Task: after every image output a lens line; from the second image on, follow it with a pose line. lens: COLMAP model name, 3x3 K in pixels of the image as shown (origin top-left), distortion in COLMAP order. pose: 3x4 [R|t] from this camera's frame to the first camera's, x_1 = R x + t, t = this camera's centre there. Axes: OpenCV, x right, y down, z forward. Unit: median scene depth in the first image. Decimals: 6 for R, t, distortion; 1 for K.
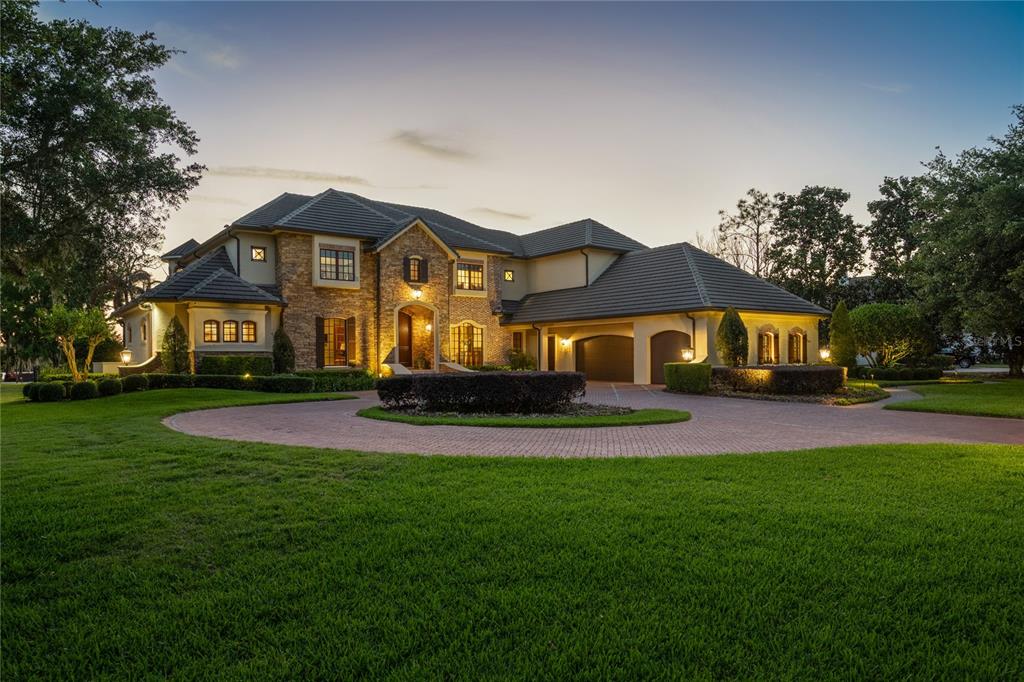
lens RADIAL K [[615.3, 0, 511.3], [0, 615.3, 344.9], [0, 0, 1]] dist [-0.007466, 0.000068]
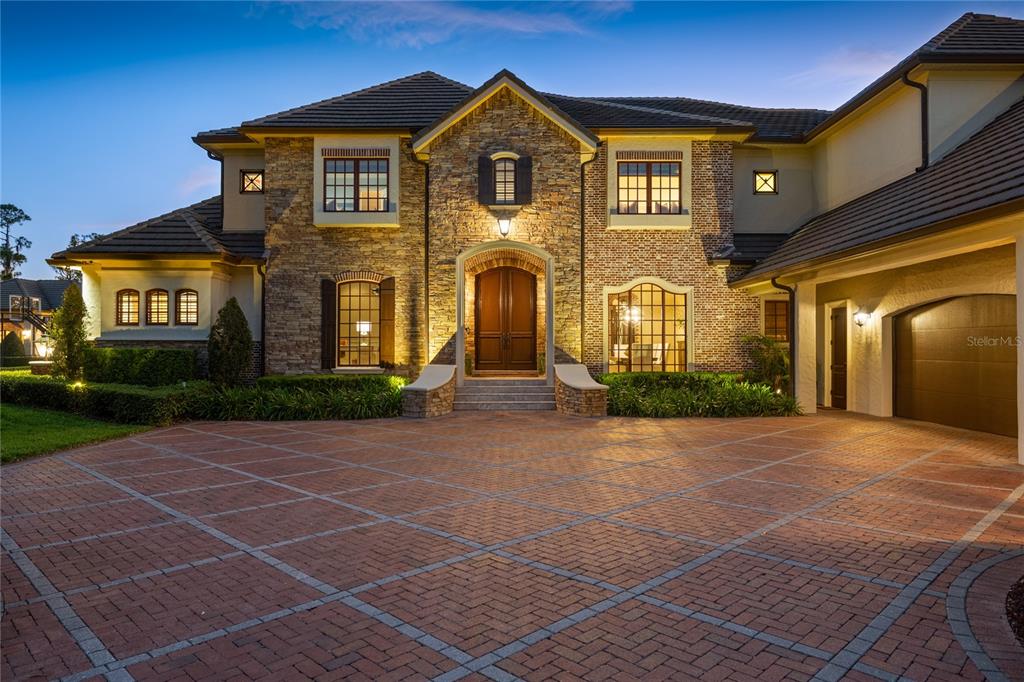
lens RADIAL K [[666.6, 0, 513.1], [0, 666.6, 340.2], [0, 0, 1]] dist [0.006374, 0.000680]
pose [[0.801764, 0.000496, -0.597640, 0.180564], [0.004543, 0.999966, 0.006924, 0.006282], [0.597623, -0.008267, 0.801735, 0.569854]]
